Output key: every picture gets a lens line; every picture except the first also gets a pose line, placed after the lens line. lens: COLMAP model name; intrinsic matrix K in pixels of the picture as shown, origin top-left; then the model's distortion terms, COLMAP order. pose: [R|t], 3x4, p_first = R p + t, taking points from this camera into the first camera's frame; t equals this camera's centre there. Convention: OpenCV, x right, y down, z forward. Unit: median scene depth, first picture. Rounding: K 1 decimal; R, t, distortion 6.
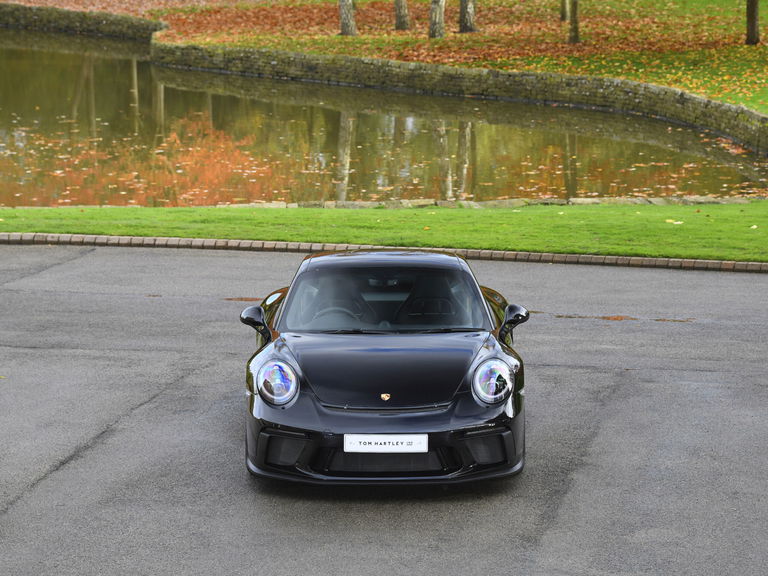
lens RADIAL K [[2686.3, 0, 386.7], [0, 2686.3, 287.7], [0, 0, 1]] dist [0.643547, 0.000000]
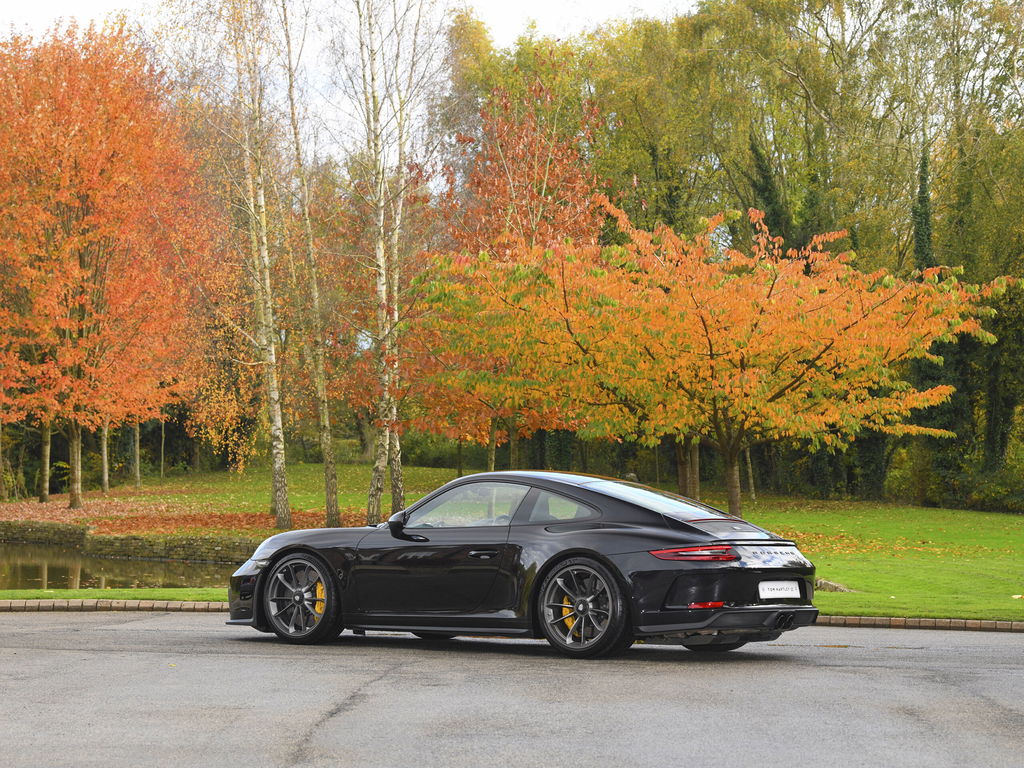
lens RADIAL K [[2473.8, 0, 510.9], [0, 2473.8, 386.0], [0, 0, 1]] dist [0.124412, 0.000000]
pose [[0.994073, 0.016313, 0.107484, -0.039837], [0.003161, 0.983923, -0.178567, 0.026848], [-0.108669, 0.177849, 0.978039, 0.086436]]
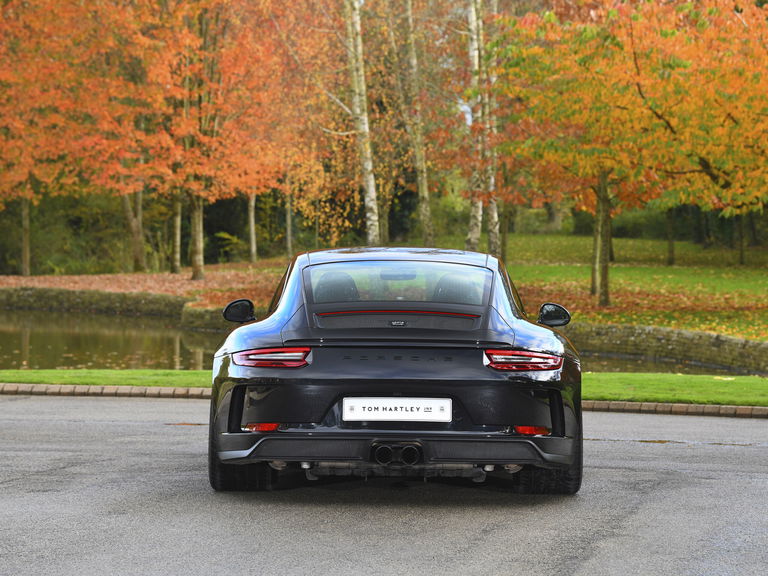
lens RADIAL K [[2498.2, 0, 381.2], [0, 2498.2, 289.5], [0, 0, 1]] dist [0.552913, 0.000000]
pose [[0.999730, 0.011095, -0.020421, 0.007599], [-0.013559, 0.992096, -0.124746, 0.022651], [0.018875, 0.124989, 0.991979, 0.104779]]
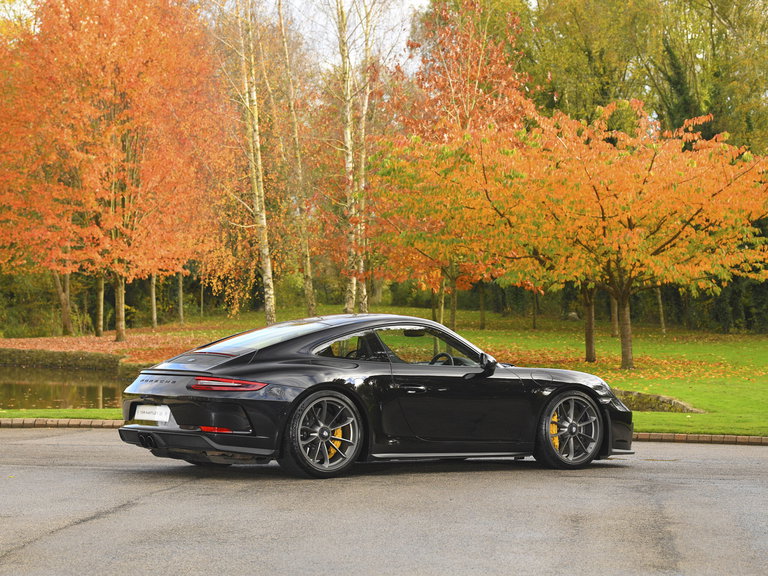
lens RADIAL K [[1960.4, 0, 383.0], [0, 1960.4, 284.7], [0, 0, 1]] dist [0.204834, 0.000000]
pose [[0.998552, 0.010615, 0.052740, -0.015562], [-0.002164, 0.987474, -0.157768, 0.024649], [-0.053754, 0.157425, 0.986067, 0.095962]]
